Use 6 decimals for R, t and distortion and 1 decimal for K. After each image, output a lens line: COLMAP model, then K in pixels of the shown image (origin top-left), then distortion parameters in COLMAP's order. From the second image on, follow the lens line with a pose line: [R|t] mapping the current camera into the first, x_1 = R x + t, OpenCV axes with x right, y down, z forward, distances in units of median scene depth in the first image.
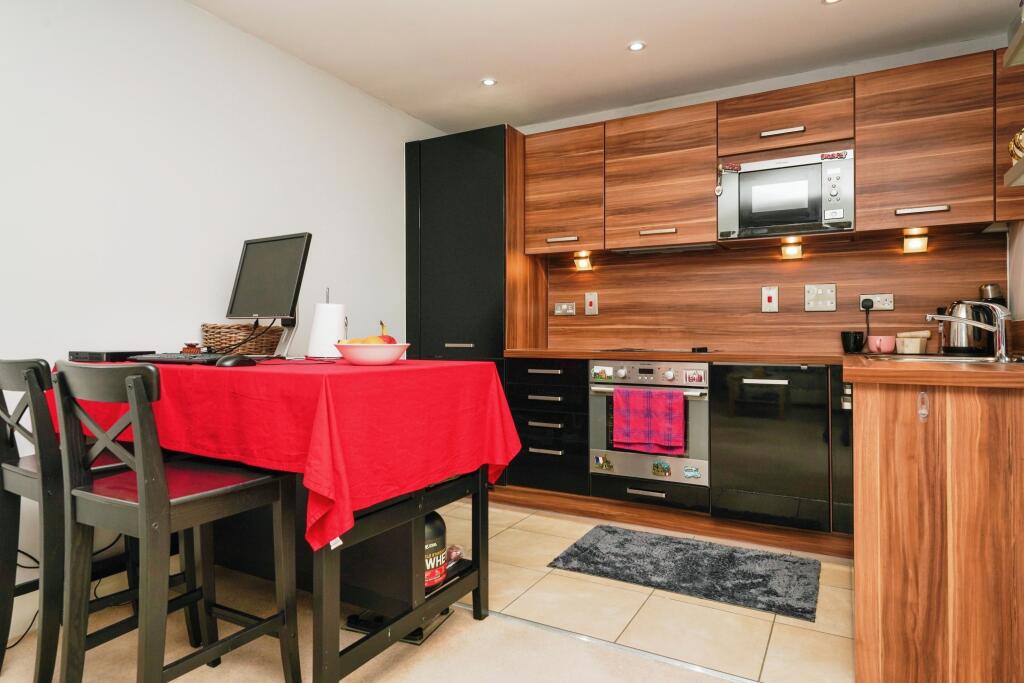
lens RADIAL K [[598.1, 0, 512.0], [0, 598.1, 341.5], [0, 0, 1]] dist [0.001761, 0.000879]
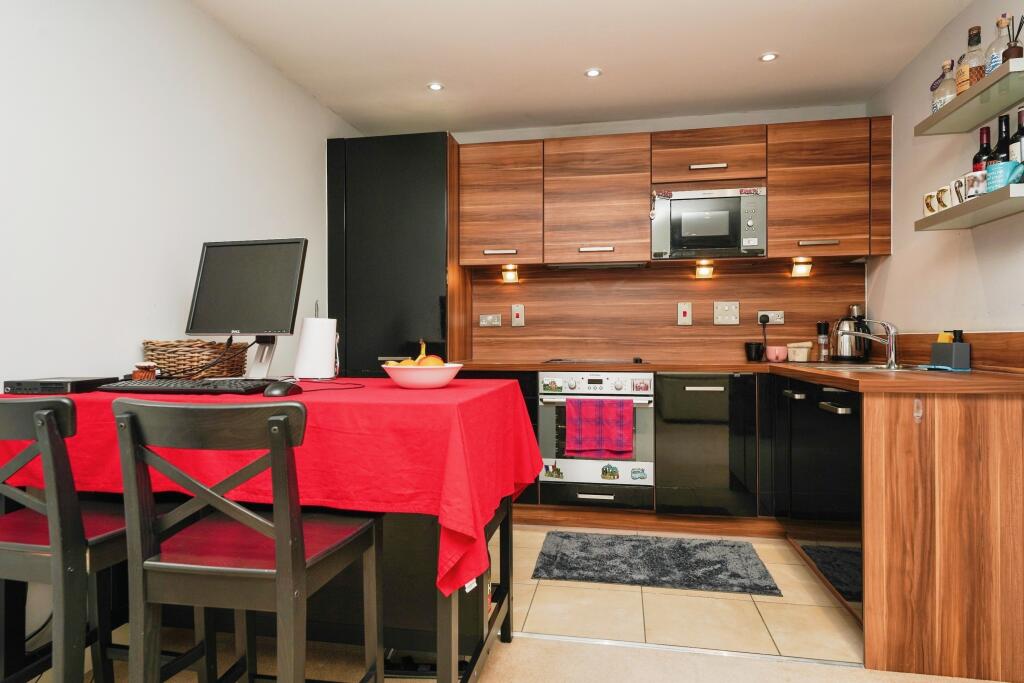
lens RADIAL K [[594.5, 0, 511.1], [0, 594.5, 348.0], [0, 0, 1]] dist [0.004919, 0.000314]
pose [[0.948151, -0.009387, 0.317682, -0.269268], [0.008012, 0.999952, 0.005636, -0.018005], [-0.317720, -0.002798, 0.948180, 0.055209]]
